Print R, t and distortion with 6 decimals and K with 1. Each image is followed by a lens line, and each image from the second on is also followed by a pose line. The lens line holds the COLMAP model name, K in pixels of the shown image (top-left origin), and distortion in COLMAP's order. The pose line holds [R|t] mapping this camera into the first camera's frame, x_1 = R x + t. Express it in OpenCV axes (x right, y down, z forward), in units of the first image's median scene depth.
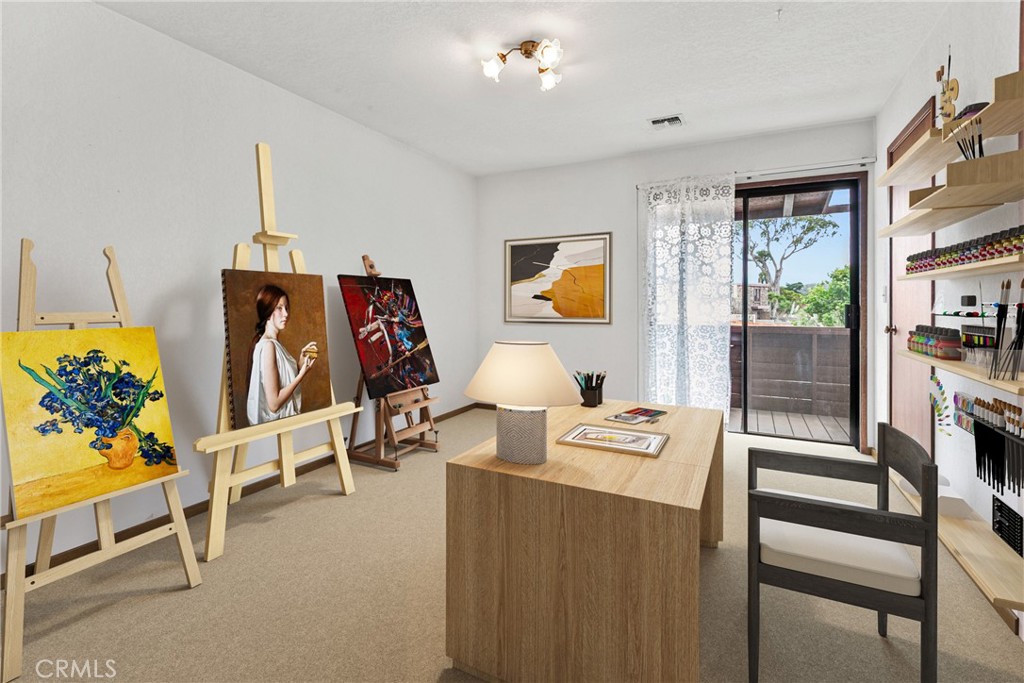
lens RADIAL K [[473.5, 0, 511.2], [0, 473.5, 301.0], [0, 0, 1]] dist [-0.000217, -0.000152]
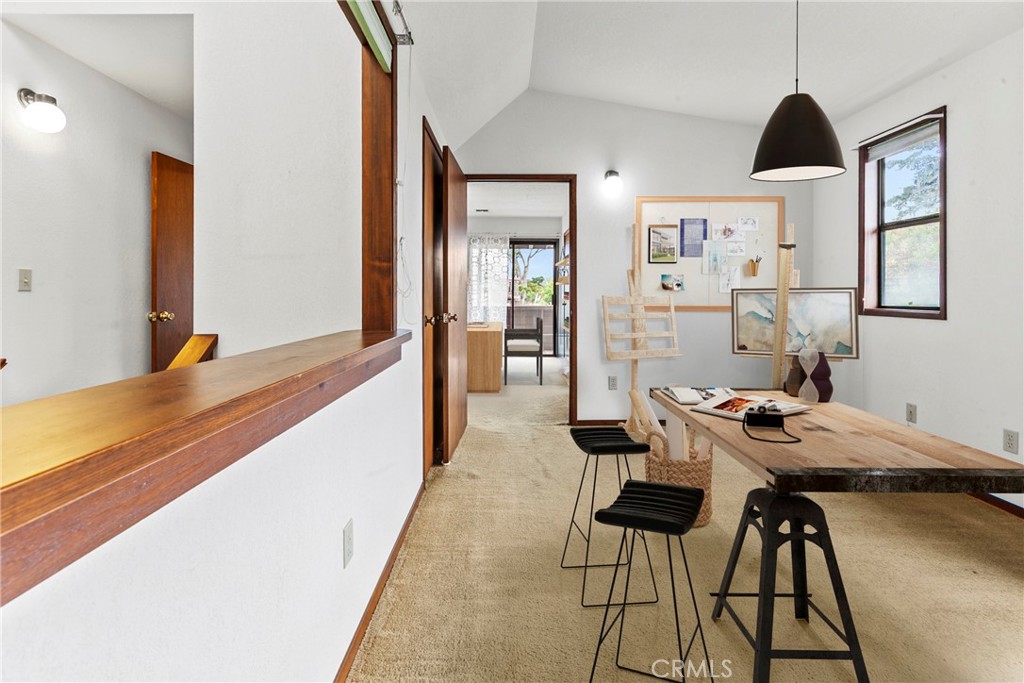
lens RADIAL K [[473.5, 0, 504.1], [0, 473.5, 294.5], [0, 0, 1]] dist [-0.000217, -0.000152]
pose [[0.892619, 0.001206, 0.450811, -0.407034], [-0.004087, 0.999977, 0.005416, -0.003256], [-0.450794, -0.006676, 0.892603, -0.716490]]
